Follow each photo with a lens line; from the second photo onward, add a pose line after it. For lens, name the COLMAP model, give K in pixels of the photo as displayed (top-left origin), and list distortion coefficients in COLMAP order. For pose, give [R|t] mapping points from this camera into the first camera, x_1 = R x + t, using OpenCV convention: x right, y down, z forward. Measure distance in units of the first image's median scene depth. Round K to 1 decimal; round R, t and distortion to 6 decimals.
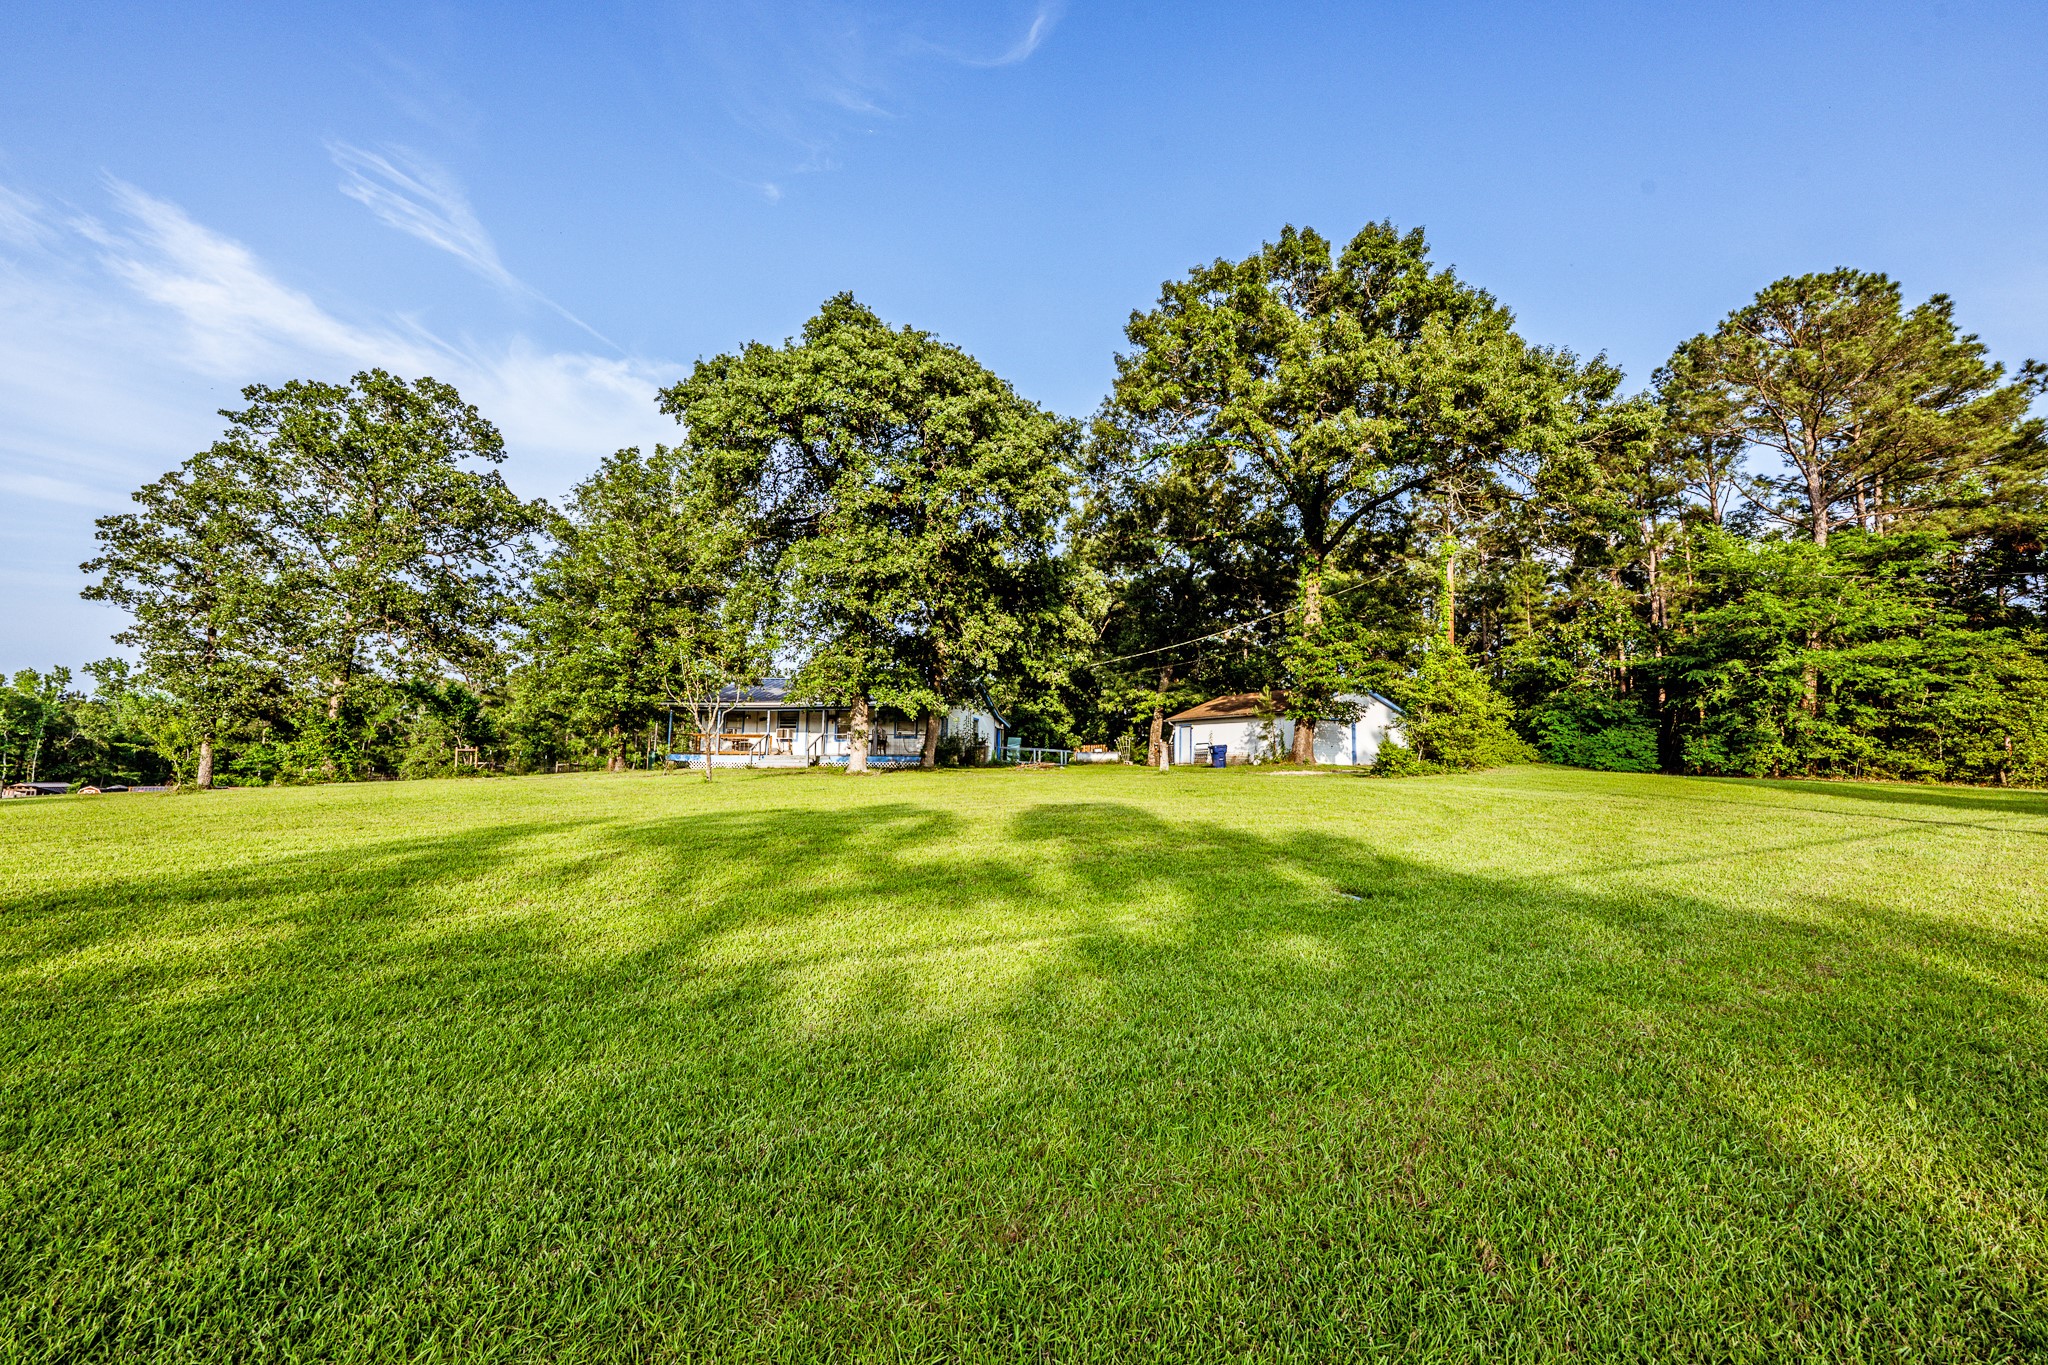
lens RADIAL K [[823.9, 0, 1024.0], [0, 823.9, 682.5], [0, 0, 1]] dist [0.001576, 0.000957]
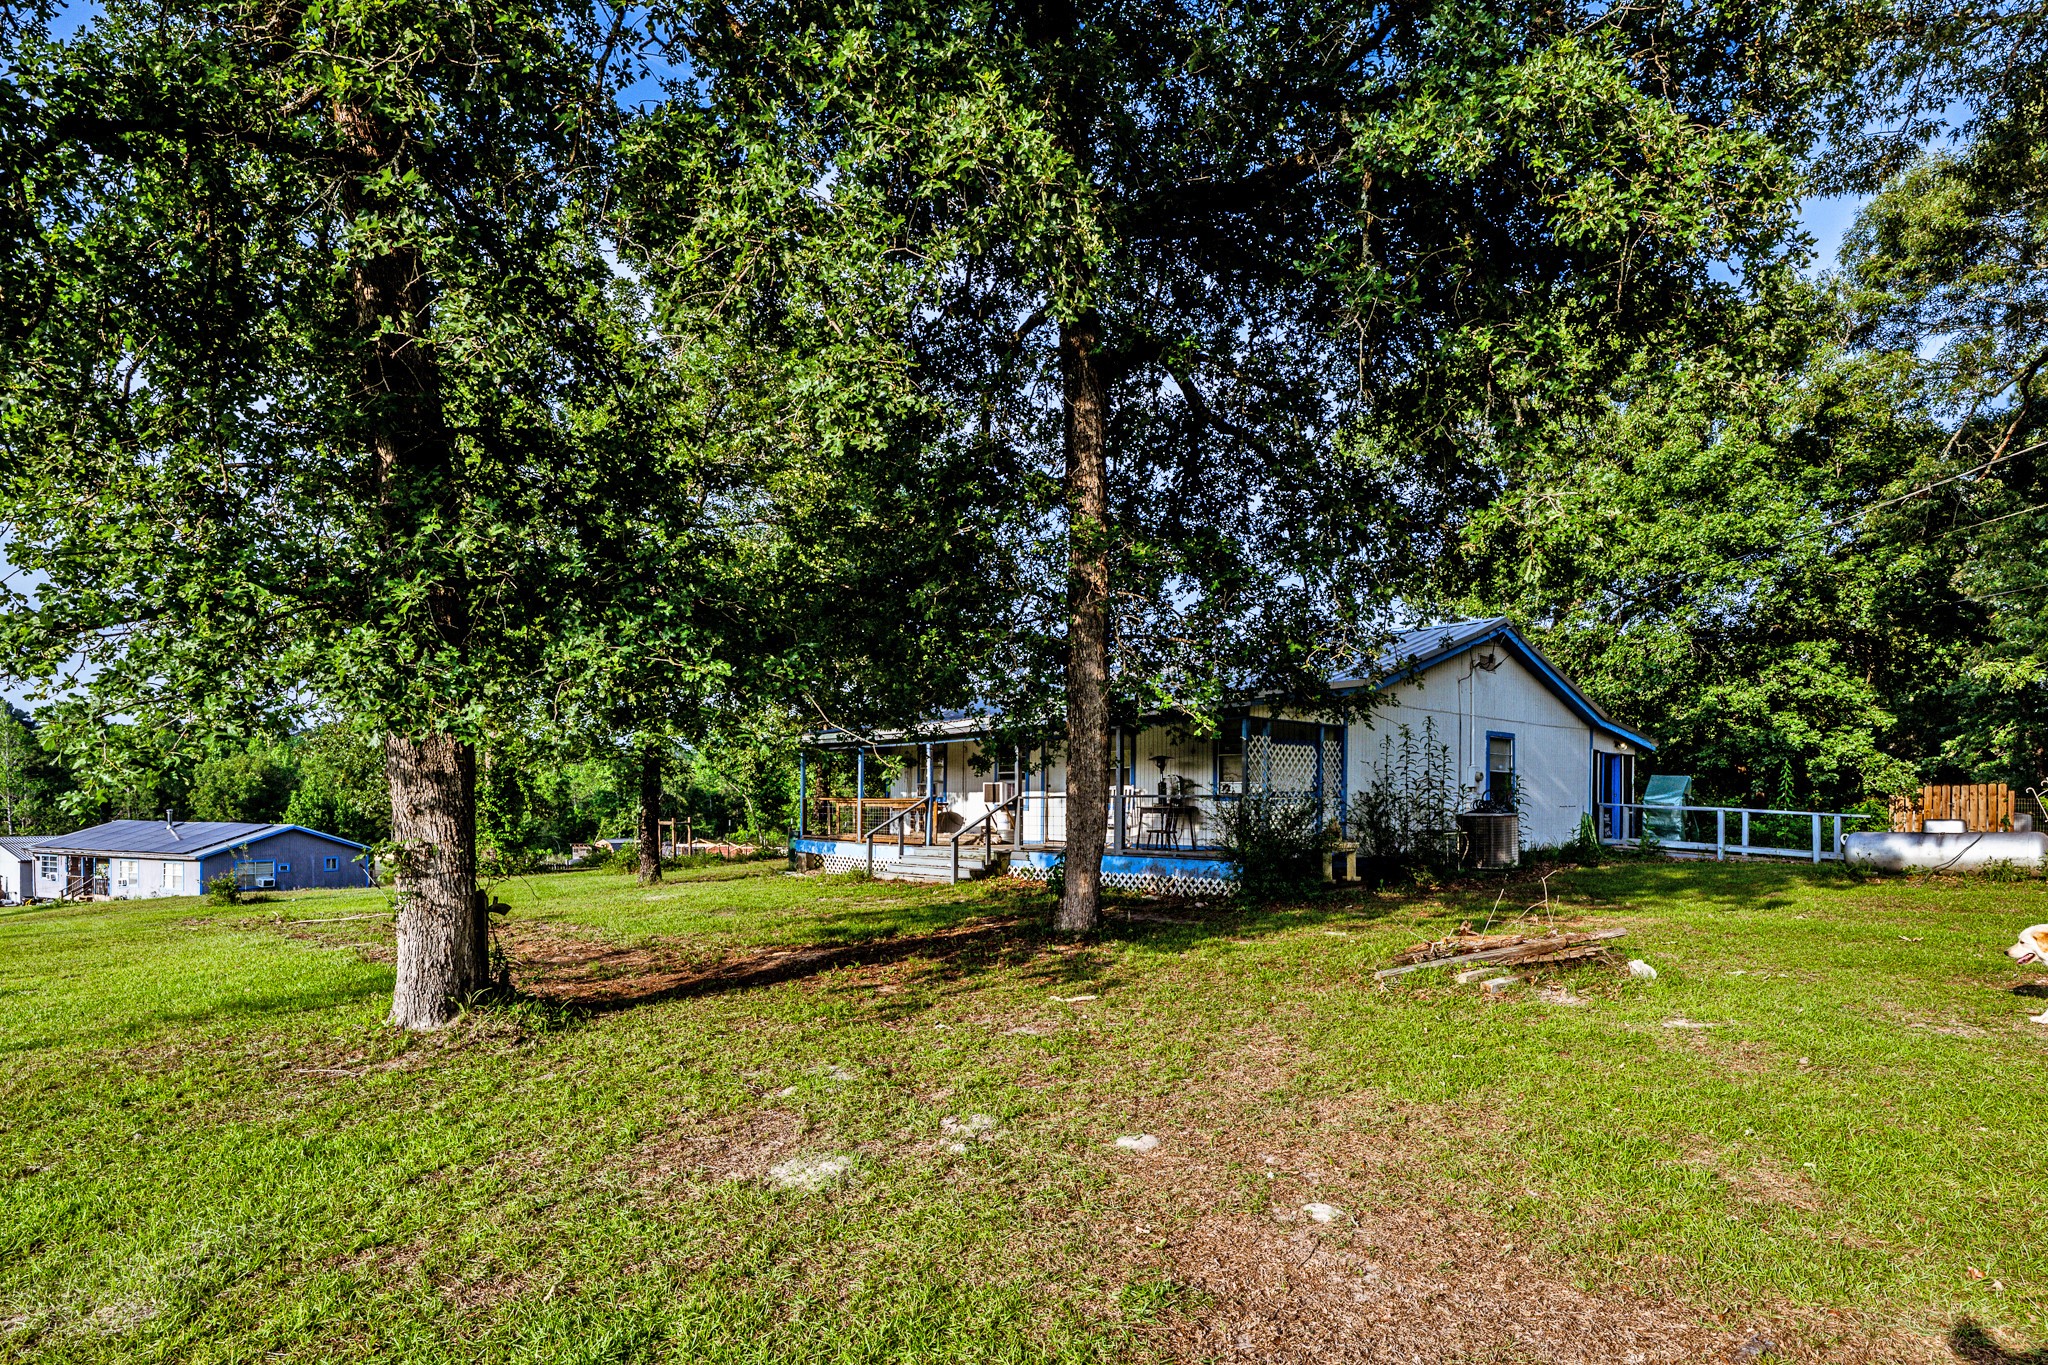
lens RADIAL K [[1052.0, 0, 1024.0], [0, 1052.0, 682.5], [0, 0, 1]] dist [0.000507, 0.000111]
pose [[0.771286, -0.085163, -0.630766, 0.080942], [0.077943, 0.996187, -0.039194, 0.025428], [0.631699, -0.018934, 0.774983, 0.553836]]
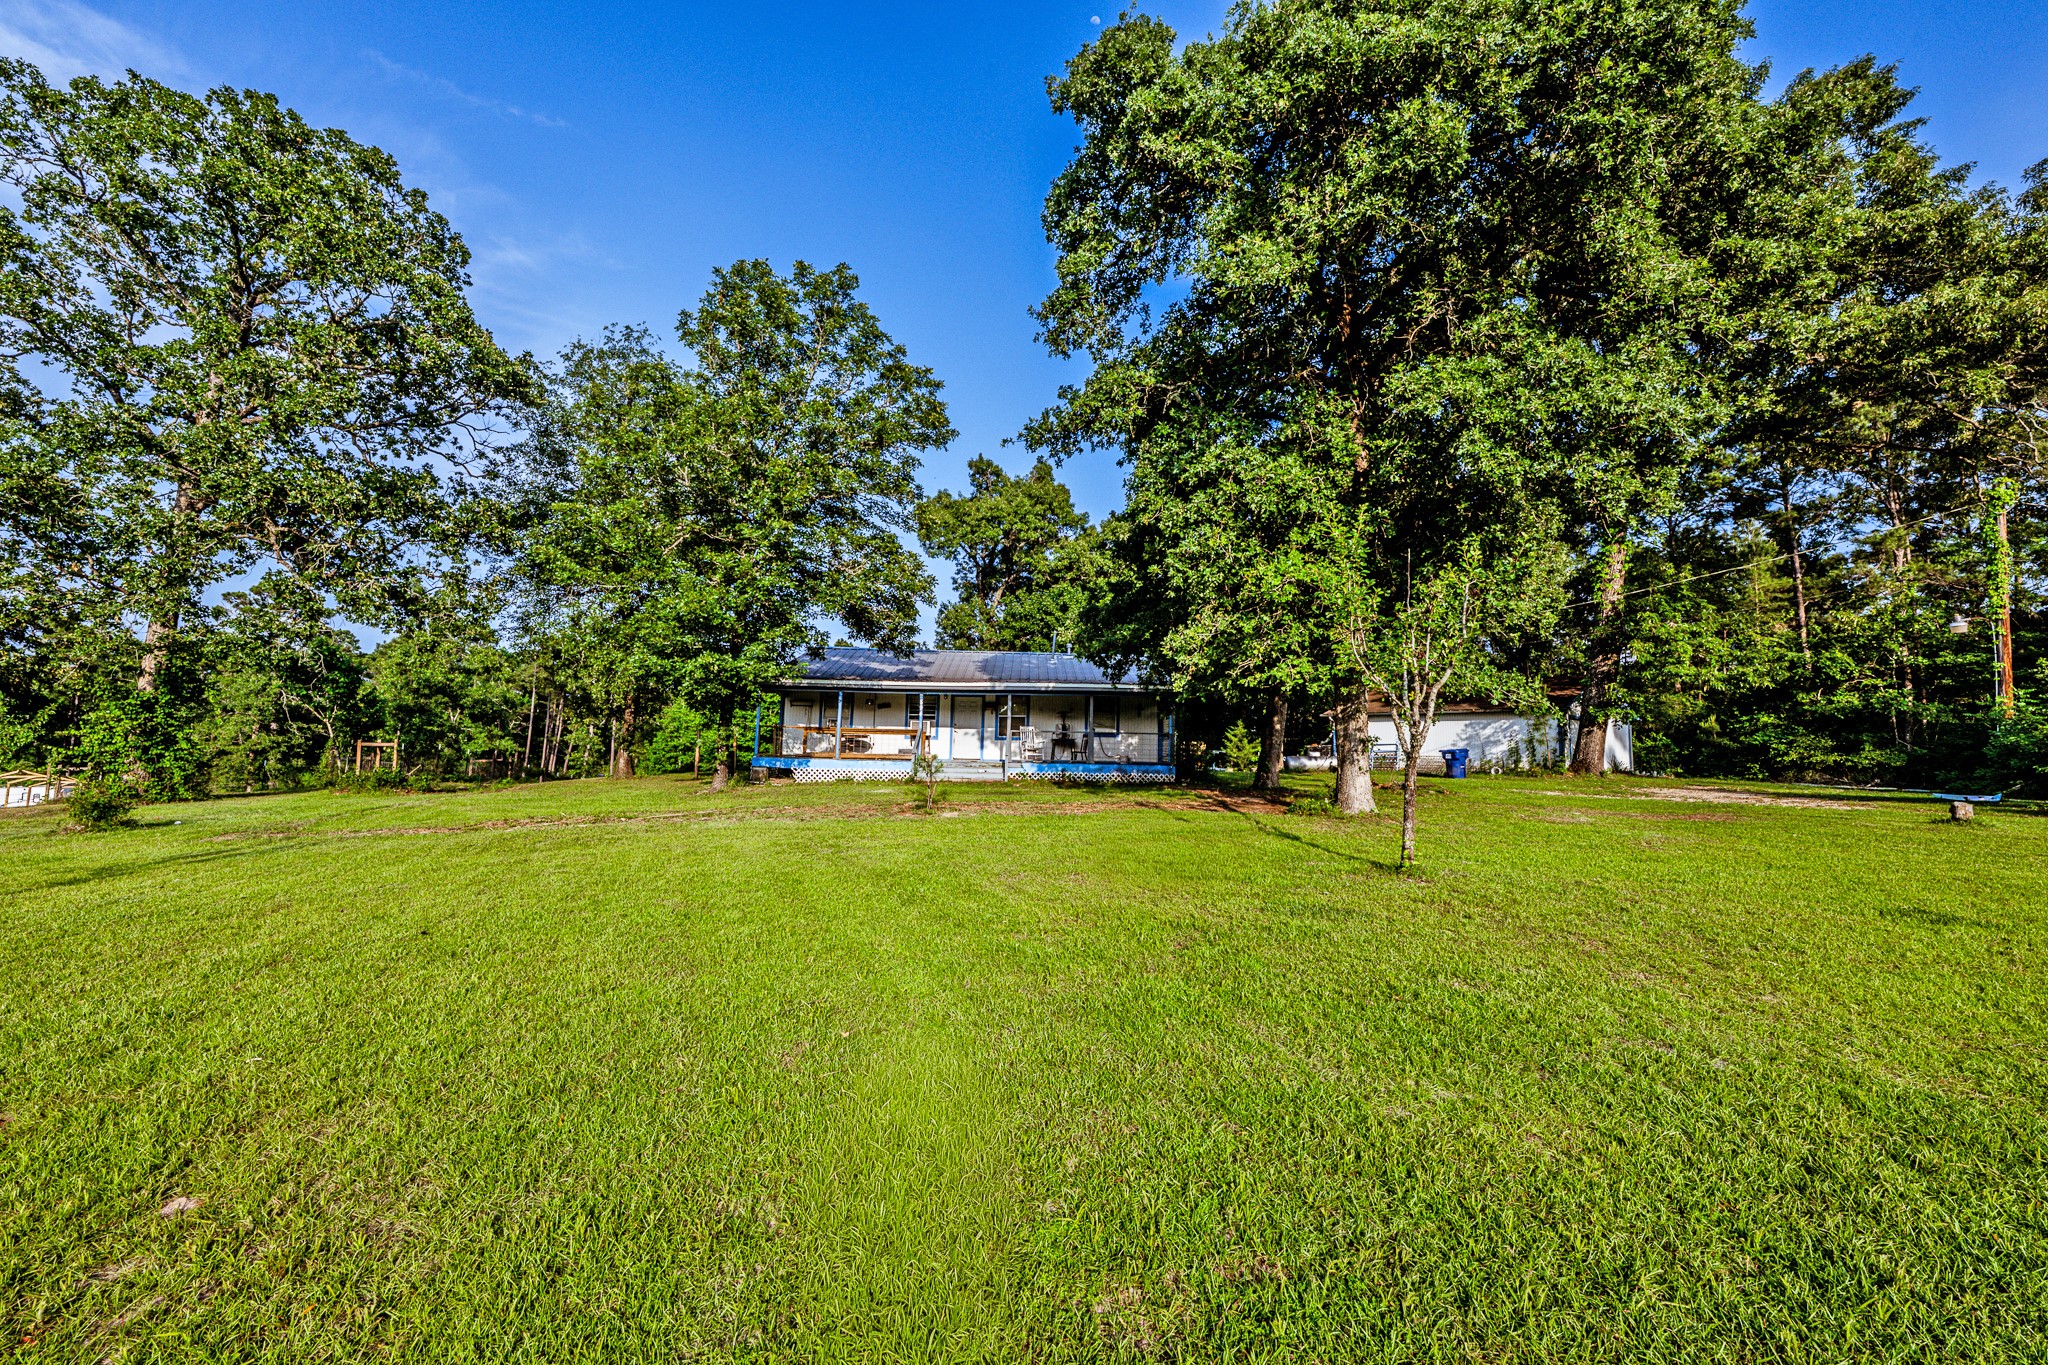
lens RADIAL K [[837.0, 0, 1039.9], [0, 837.0, 677.1], [0, 0, 1]] dist [0.001723, 0.000330]
pose [[0.982148, 0.024789, 0.186470, -0.317028], [-0.026867, 0.999602, 0.008628, 0.010922], [-0.186182, -0.013484, 0.982423, 0.290292]]
